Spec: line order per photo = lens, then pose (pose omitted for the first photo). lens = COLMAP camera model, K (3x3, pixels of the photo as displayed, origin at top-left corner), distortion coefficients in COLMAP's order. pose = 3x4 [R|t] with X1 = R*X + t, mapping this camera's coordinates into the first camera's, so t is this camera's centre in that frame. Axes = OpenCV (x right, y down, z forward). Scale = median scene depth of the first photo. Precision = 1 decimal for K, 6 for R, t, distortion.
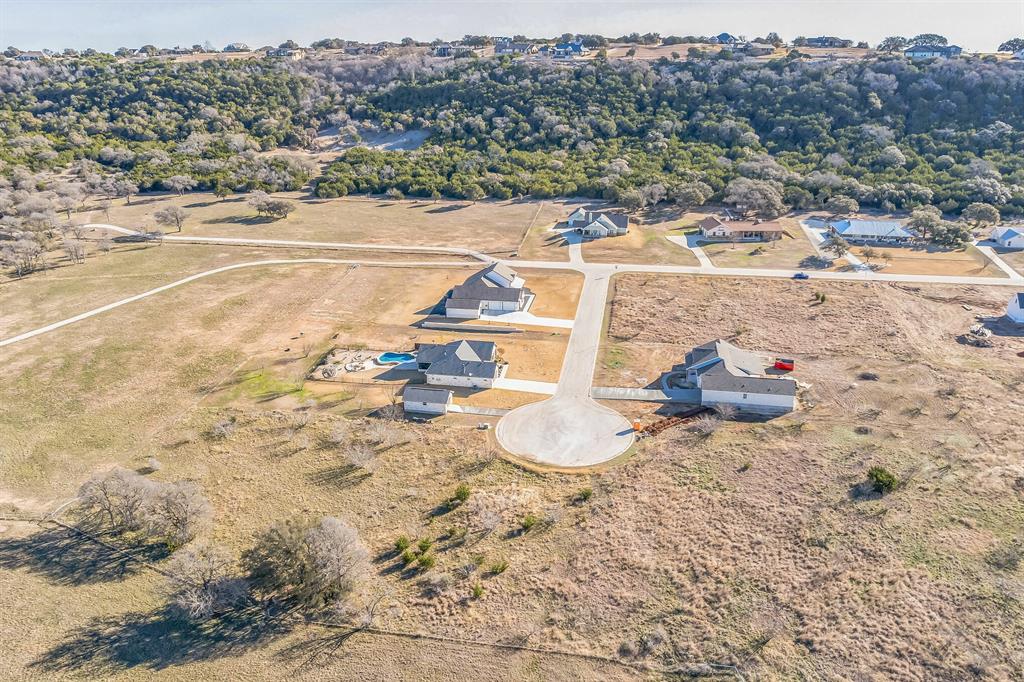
lens RADIAL K [[778.2, 0, 509.2], [0, 778.2, 334.0], [0, 0, 1]] dist [-0.080094, 0.064350]
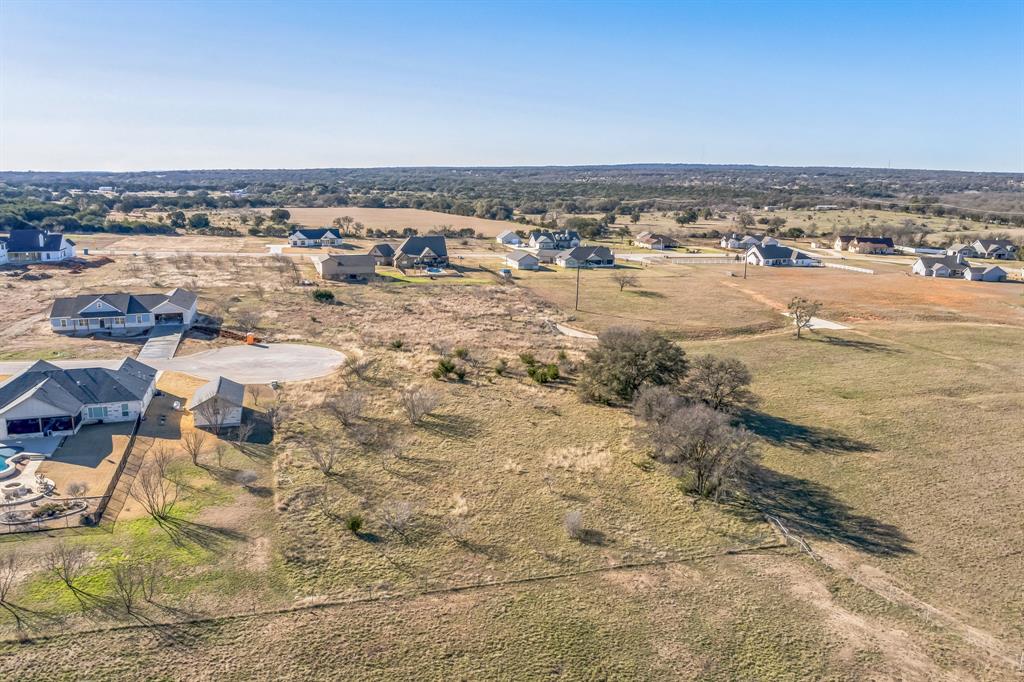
lens RADIAL K [[793.4, 0, 512.0], [0, 793.4, 341.0], [0, 0, 1]] dist [-0.073881, 0.055970]
pose [[-0.448032, -0.195555, 0.872368, -0.516189], [0.295399, 0.888597, 0.350905, -0.076779], [-0.843805, 0.414913, -0.340353, 0.686364]]
